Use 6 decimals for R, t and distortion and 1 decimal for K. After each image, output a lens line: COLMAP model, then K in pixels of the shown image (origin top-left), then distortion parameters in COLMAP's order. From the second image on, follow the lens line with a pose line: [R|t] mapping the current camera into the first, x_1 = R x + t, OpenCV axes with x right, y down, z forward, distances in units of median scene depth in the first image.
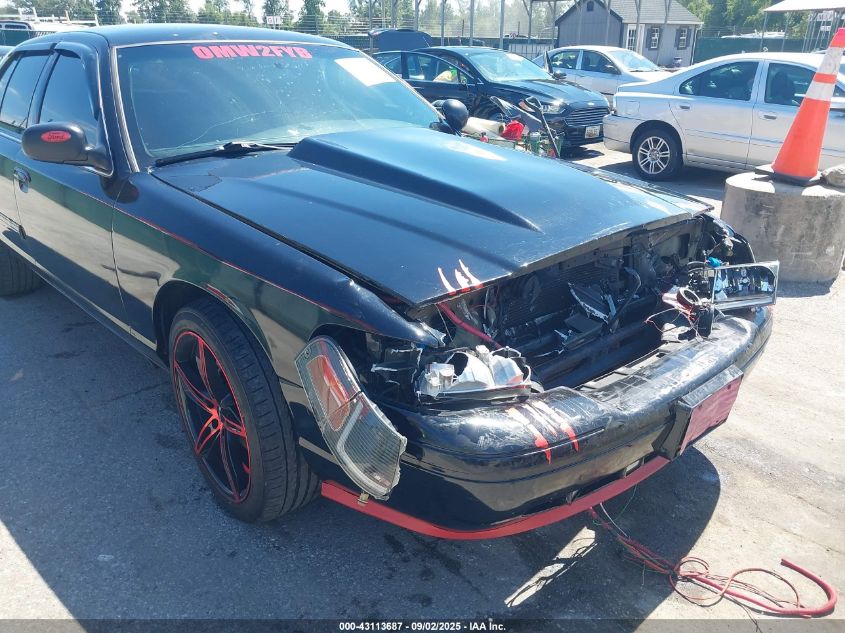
lens RADIAL K [[662.1, 0, 422.5], [0, 662.1, 316.5], [0, 0, 1]] dist [0.012349, 0.003056]
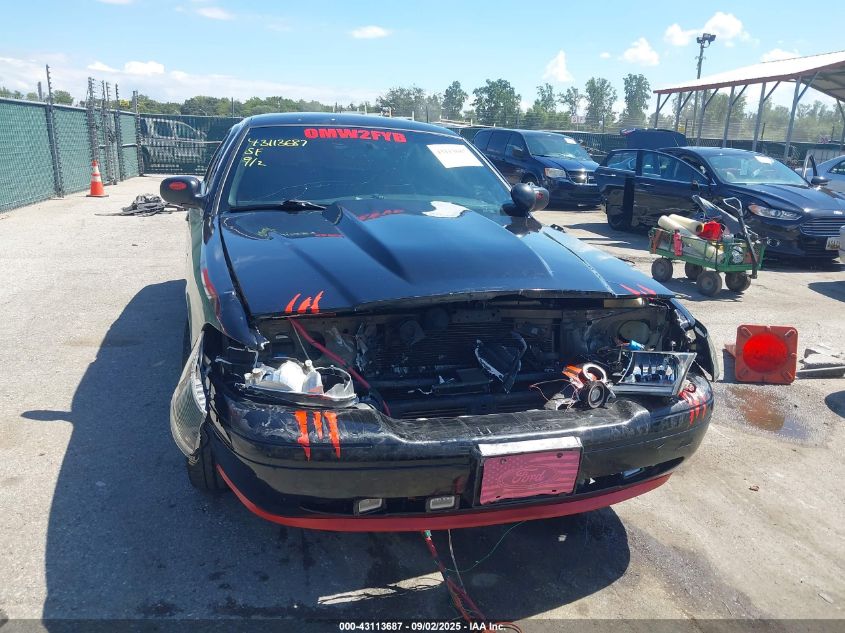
lens RADIAL K [[668.4, 0, 422.5], [0, 668.4, 302.8], [0, 0, 1]] dist [0.006516, 0.000280]
pose [[0.904872, 0.134240, -0.403964, 0.490232], [-0.194318, 0.974592, -0.111404, 0.025113], [0.378745, 0.179304, 0.907966, -0.036845]]
